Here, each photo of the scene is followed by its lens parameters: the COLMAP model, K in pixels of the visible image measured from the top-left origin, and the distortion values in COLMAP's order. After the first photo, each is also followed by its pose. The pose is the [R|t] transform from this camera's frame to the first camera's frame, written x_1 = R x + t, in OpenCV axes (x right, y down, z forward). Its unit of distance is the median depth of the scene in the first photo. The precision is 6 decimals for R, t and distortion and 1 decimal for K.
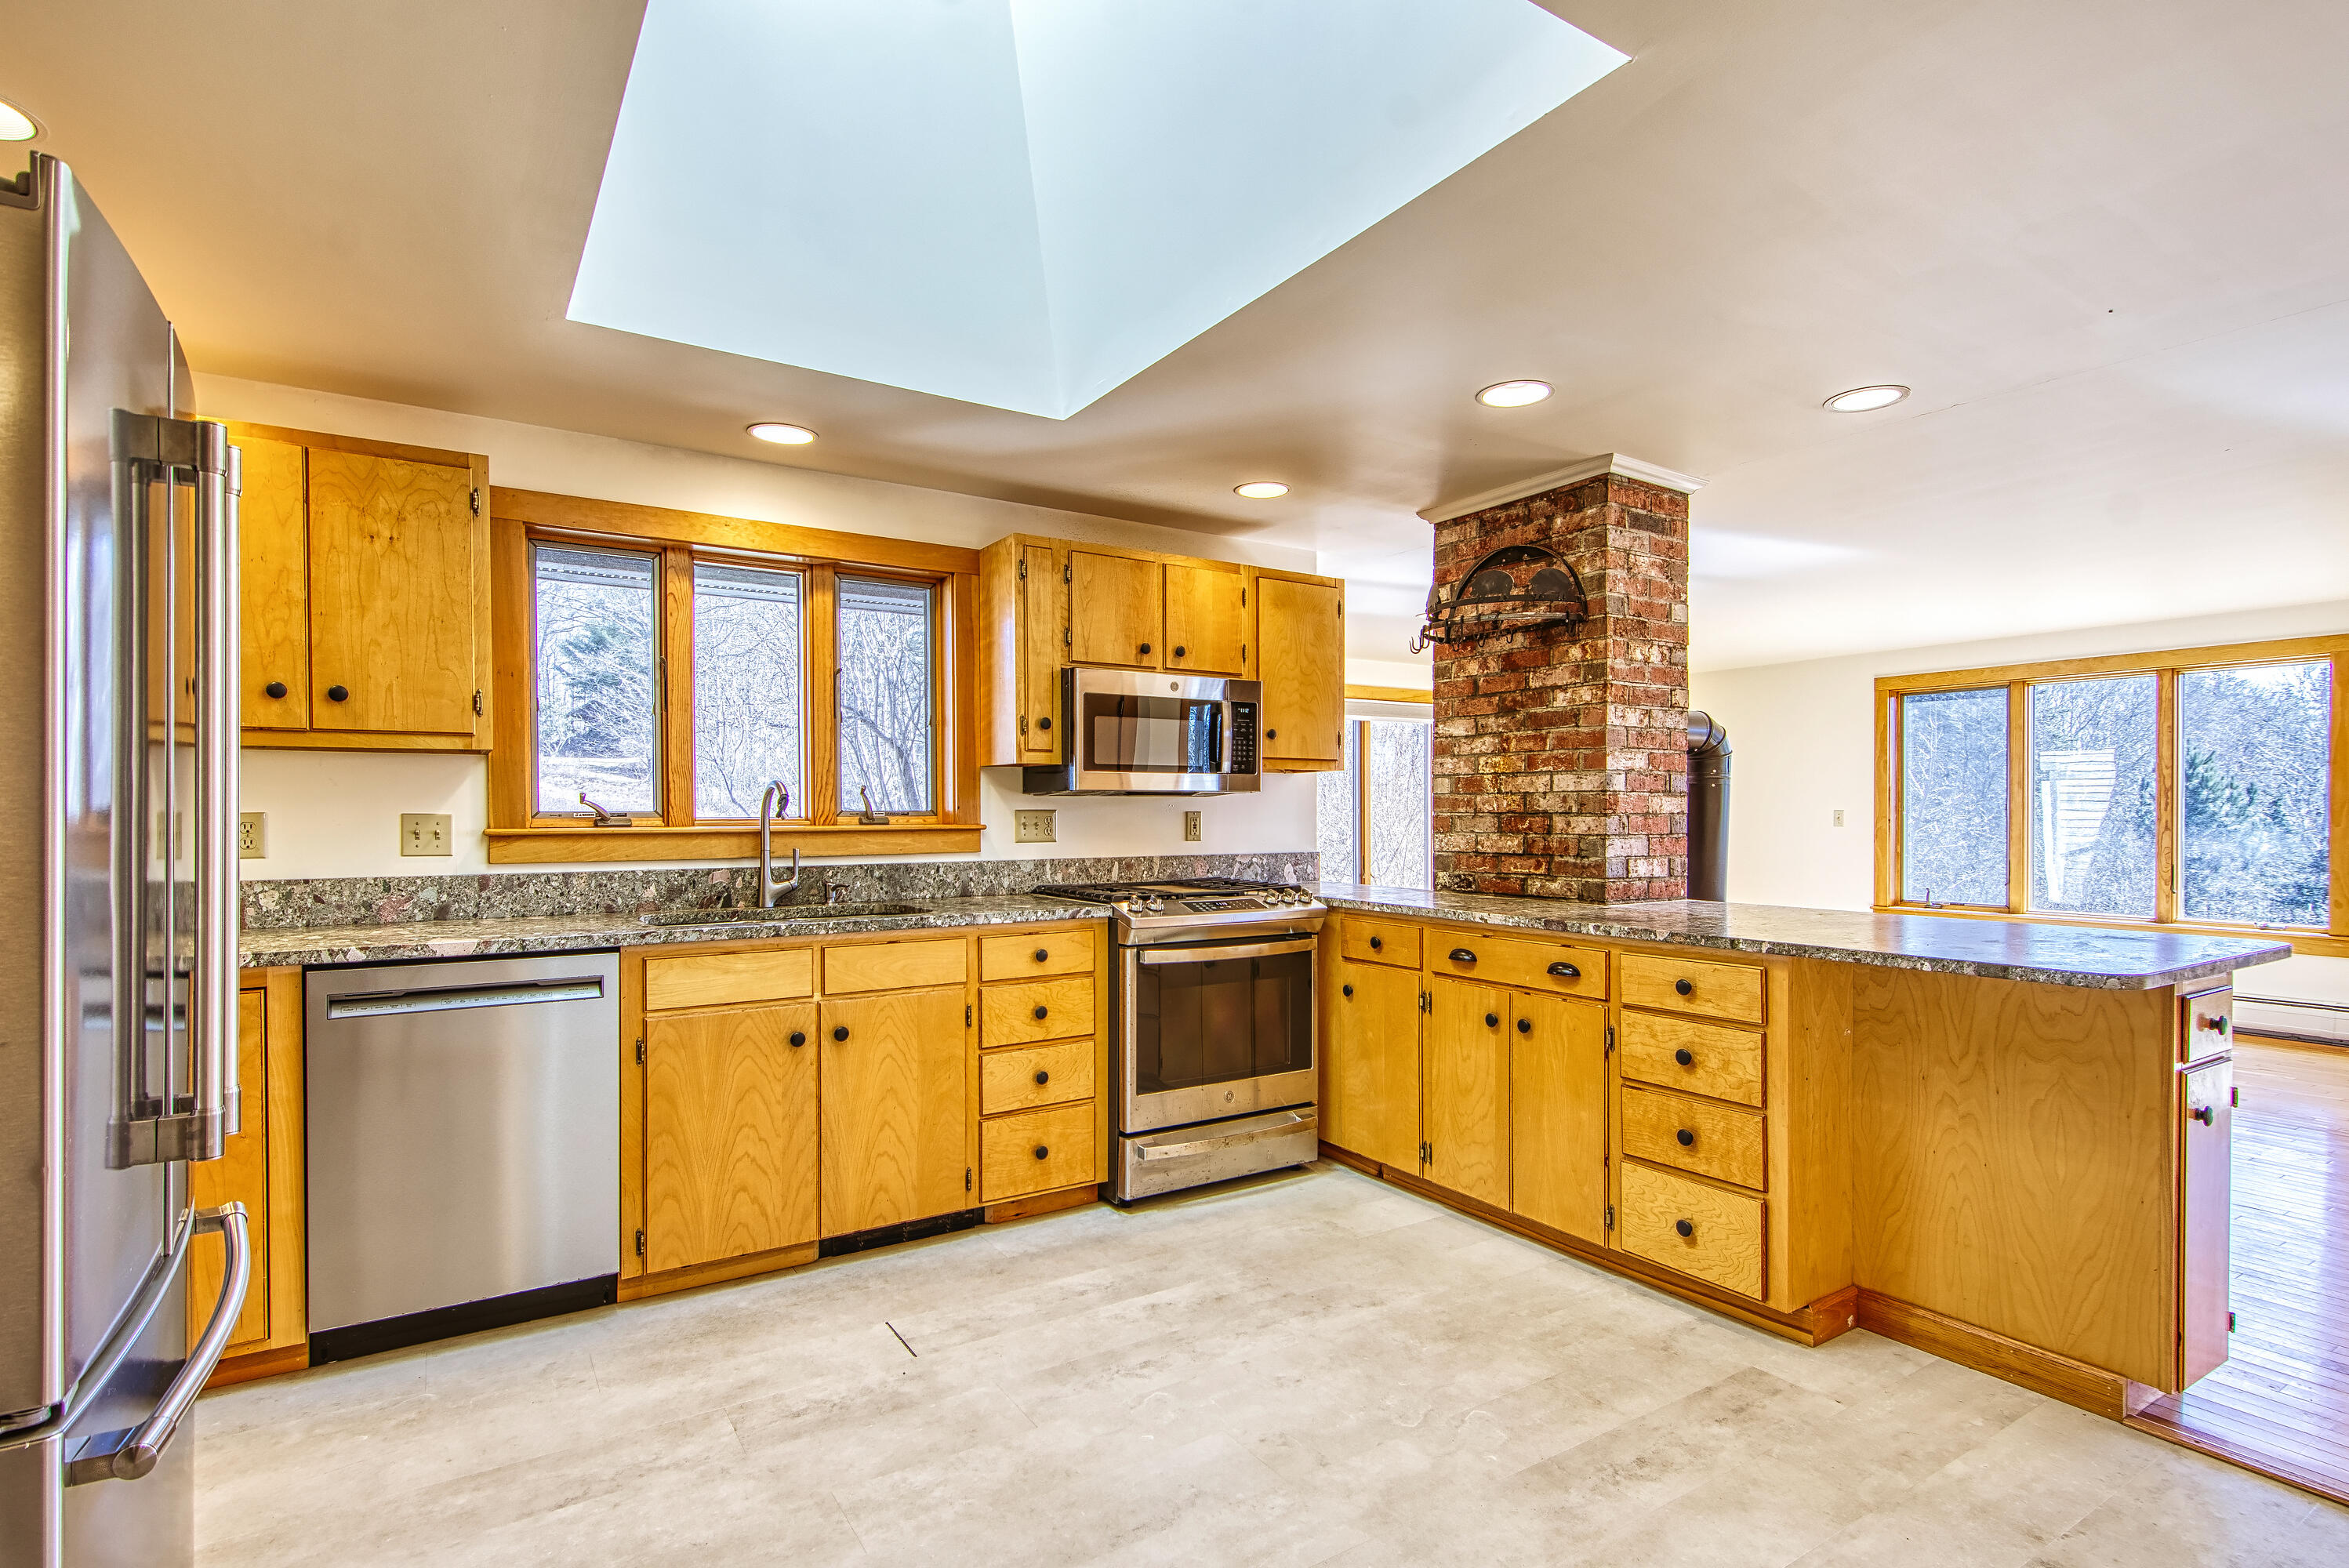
lens RADIAL K [[1132.8, 0, 1173.4], [0, 1132.8, 837.3], [0, 0, 1]] dist [0.002406, 0.000546]
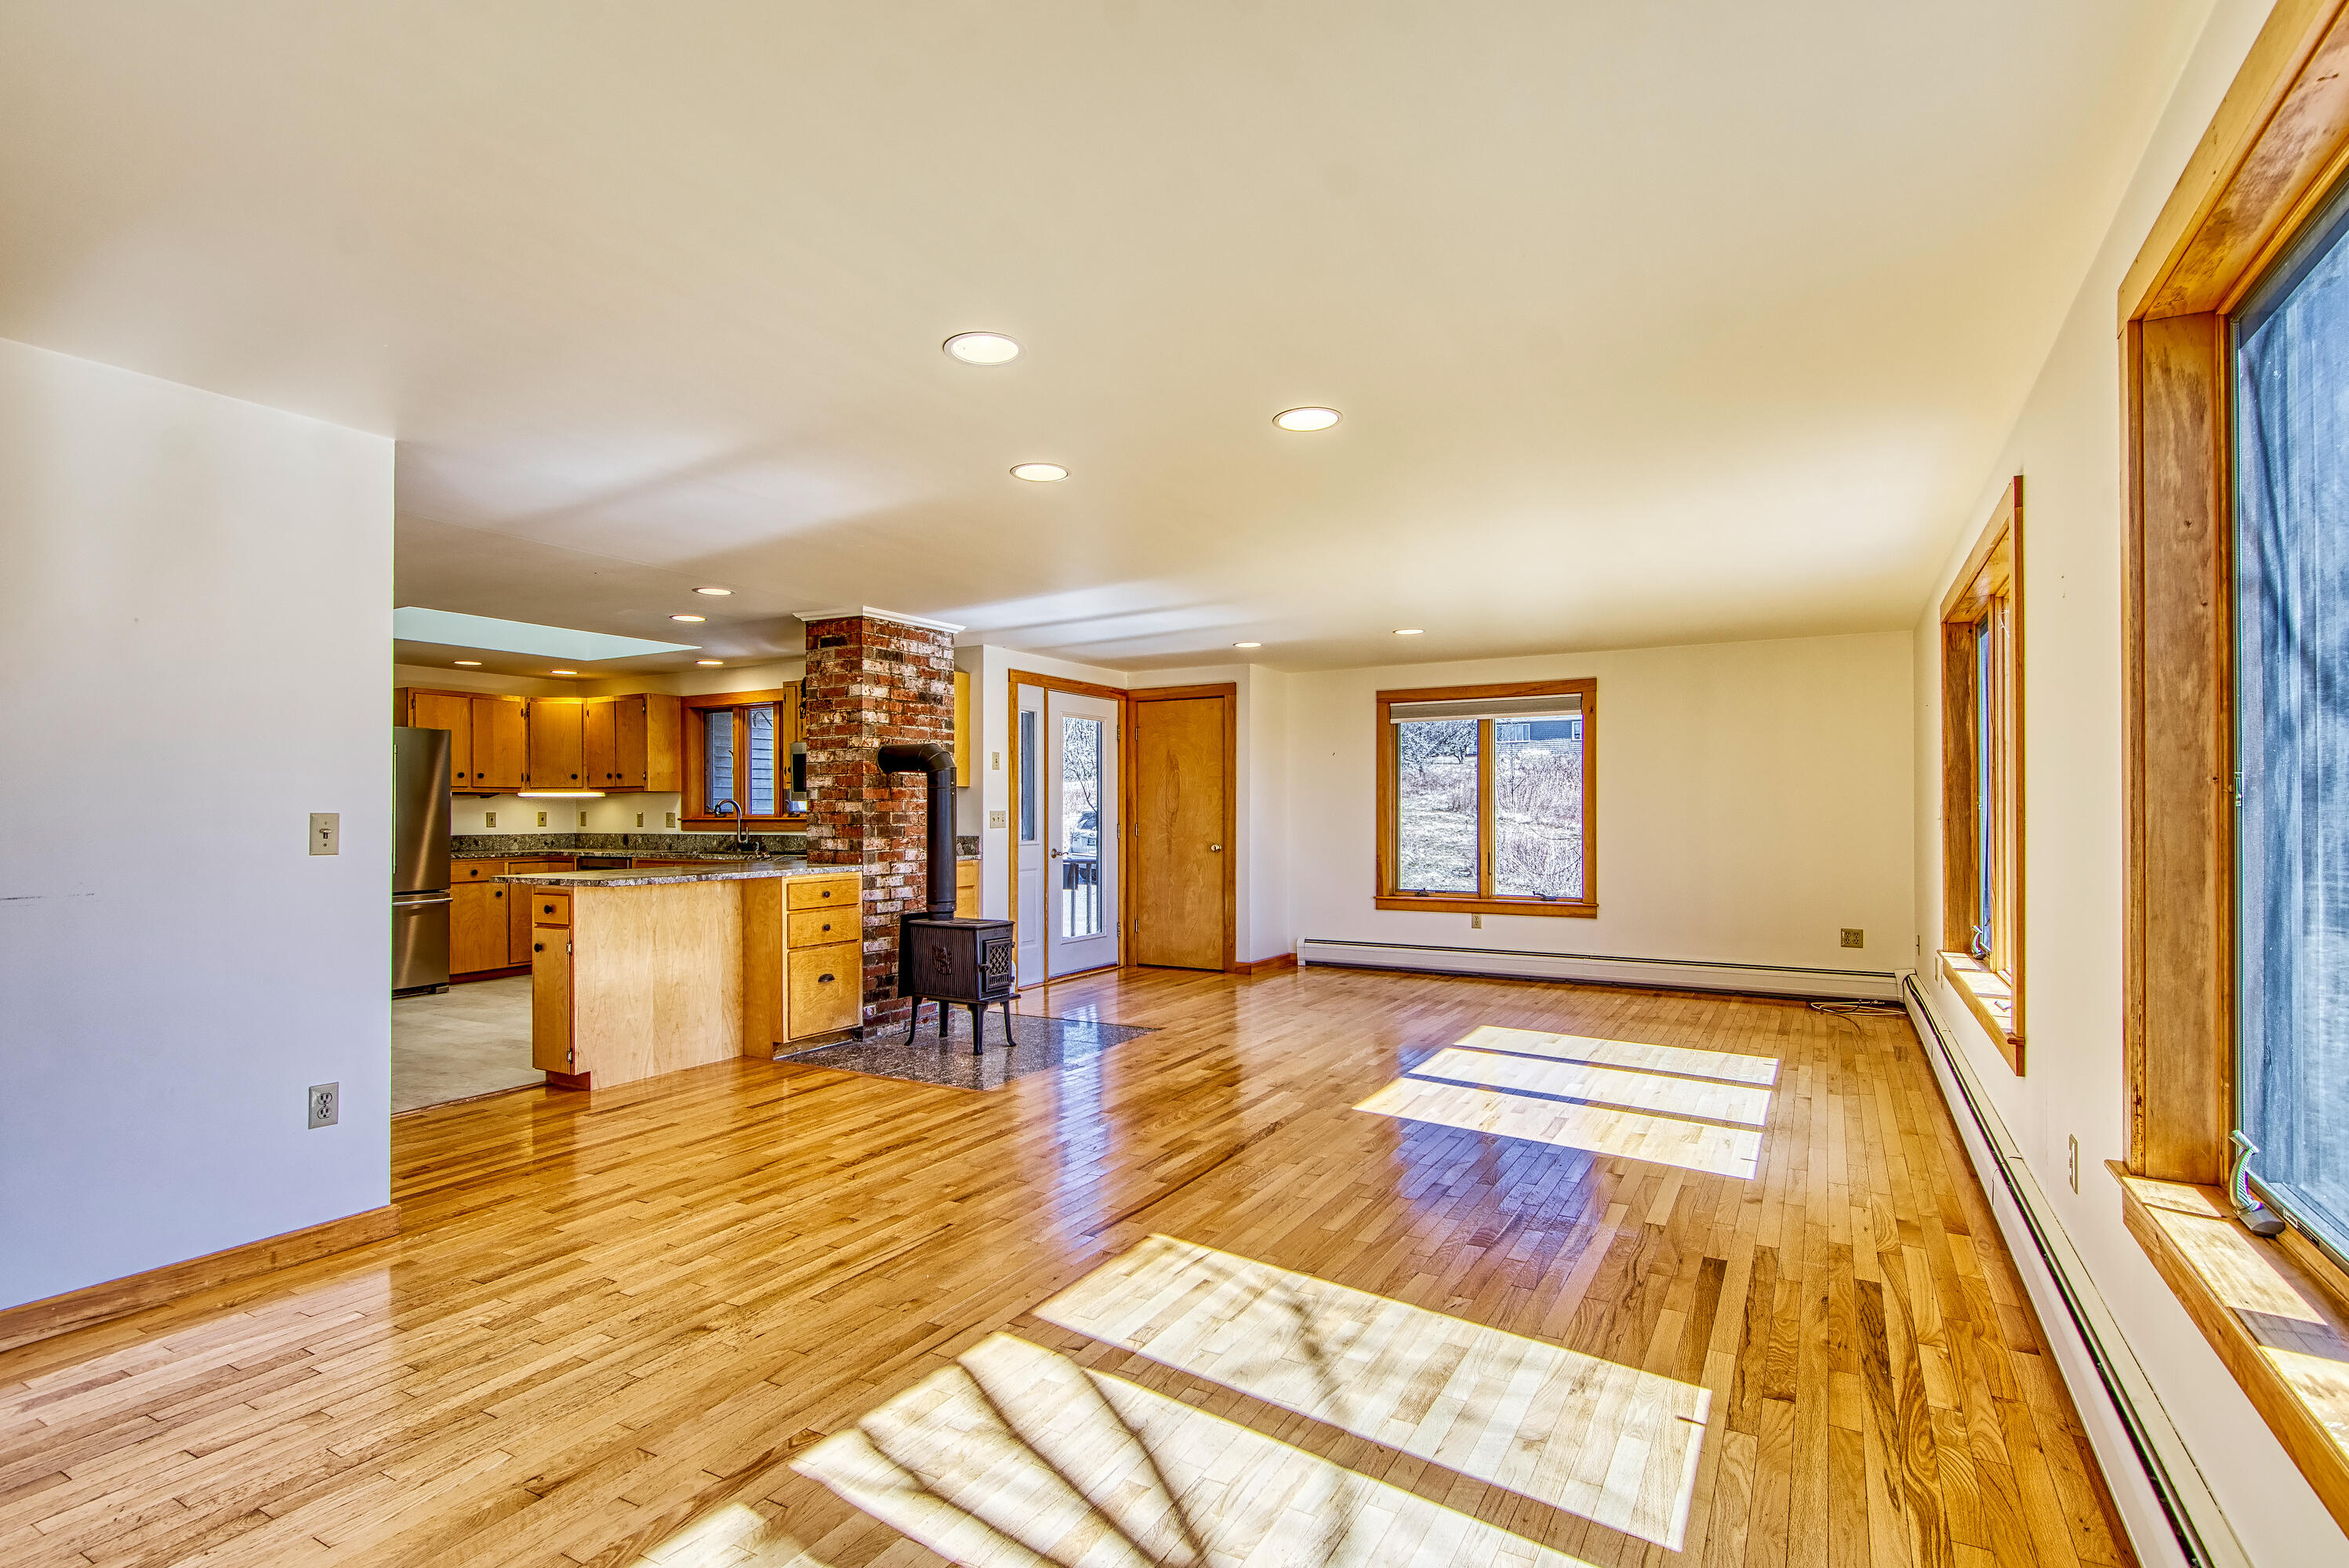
lens RADIAL K [[1132.8, 0, 1180.6], [0, 1132.8, 795.5], [0, 0, 1]] dist [0.002406, 0.000546]
pose [[0.464732, -0.011465, -0.885377, 2.178906], [-0.002199, 0.999898, -0.014103, -0.023537], [0.885449, 0.008501, 0.464659, 0.678246]]
